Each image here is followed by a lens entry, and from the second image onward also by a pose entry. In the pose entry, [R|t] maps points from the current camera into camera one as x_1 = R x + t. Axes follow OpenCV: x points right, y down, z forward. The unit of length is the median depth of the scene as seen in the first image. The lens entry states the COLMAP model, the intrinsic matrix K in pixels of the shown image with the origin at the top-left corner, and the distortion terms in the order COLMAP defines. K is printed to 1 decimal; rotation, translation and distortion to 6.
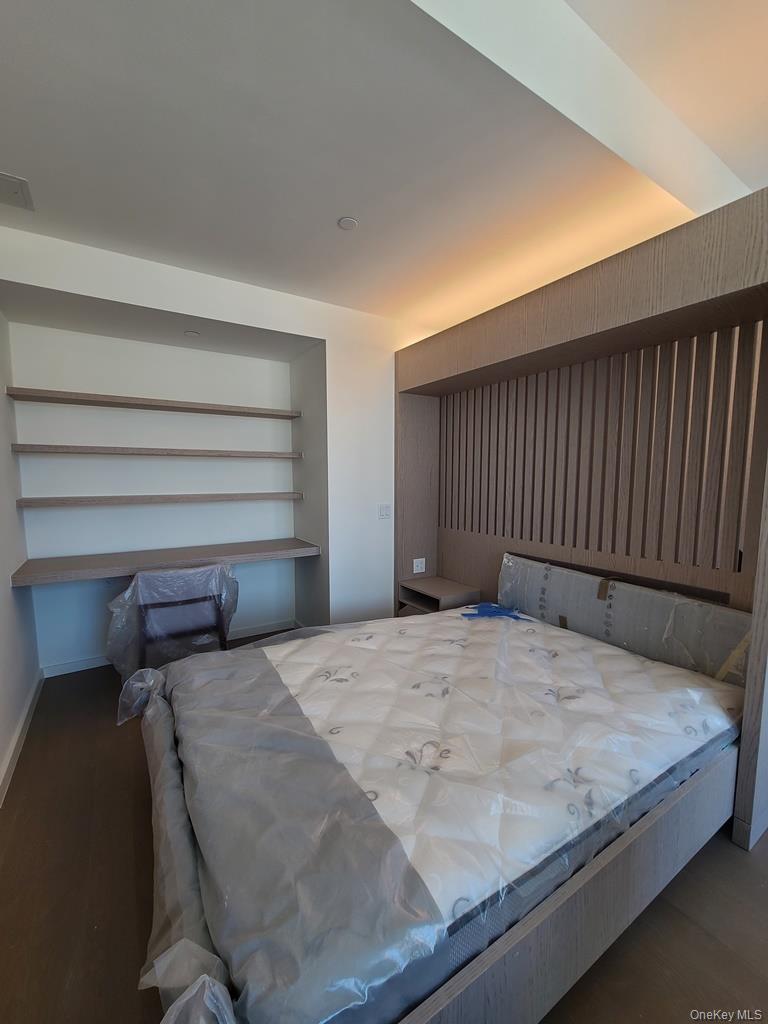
lens RADIAL K [[416.7, 0, 383.0], [0, 416.7, 510.3], [0, 0, 1]] dist [0.000389, 0.000048]
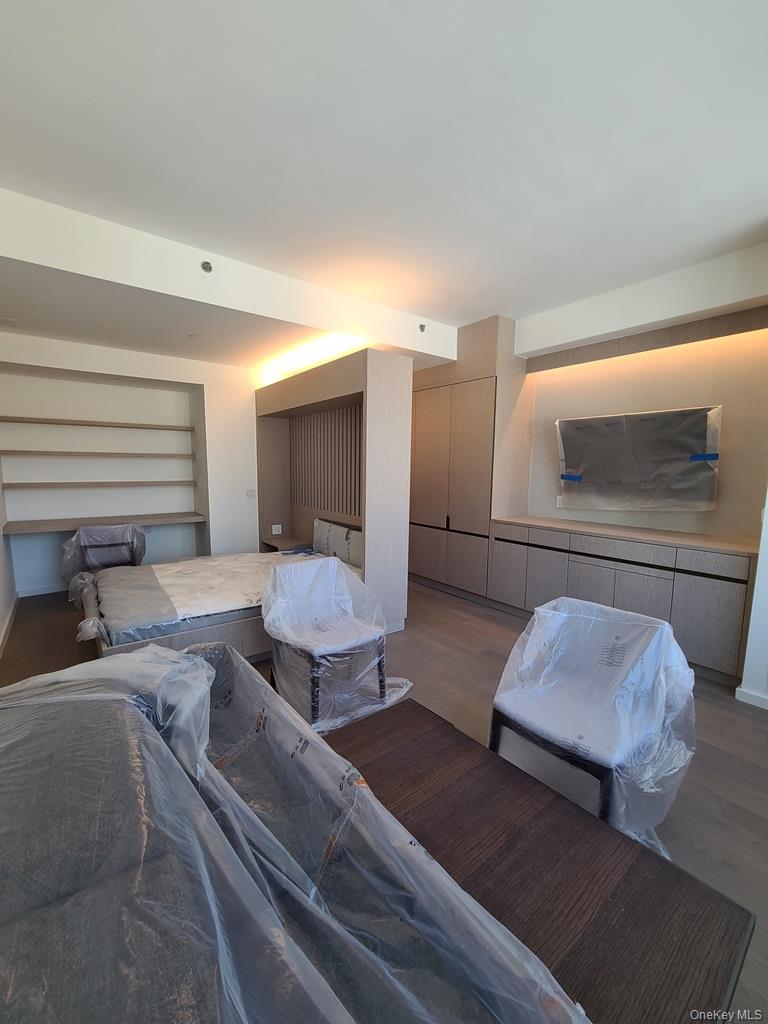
lens RADIAL K [[416.7, 0, 380.2], [0, 416.7, 511.9], [0, 0, 1]] dist [0.000389, 0.000048]
pose [[0.996977, 0.001332, 0.077687, 0.476310], [-0.003596, 0.999573, 0.029014, 0.031444], [-0.077615, -0.029206, 0.996556, -0.750540]]
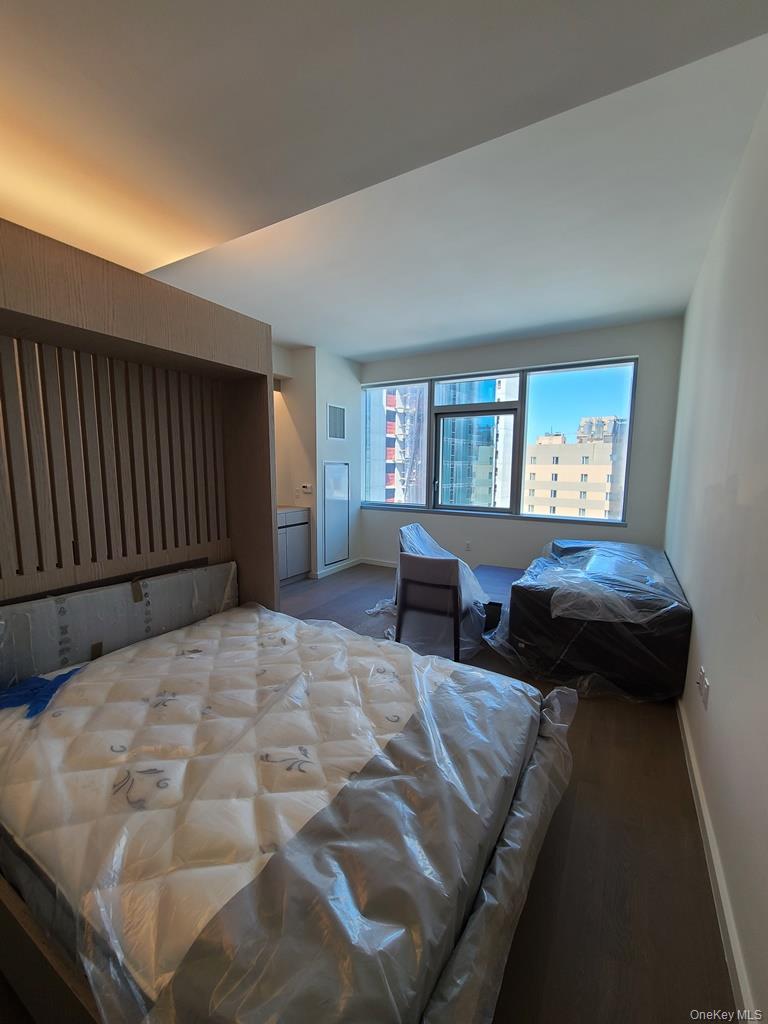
lens RADIAL K [[416.7, 0, 381.2], [0, 416.7, 522.4], [0, 0, 1]] dist [0.000389, 0.000048]
pose [[-0.458248, -0.098429, 0.883357, -0.559502], [0.088892, 0.983791, 0.155733, -0.072251], [-0.884368, 0.149888, -0.442071, 0.807397]]
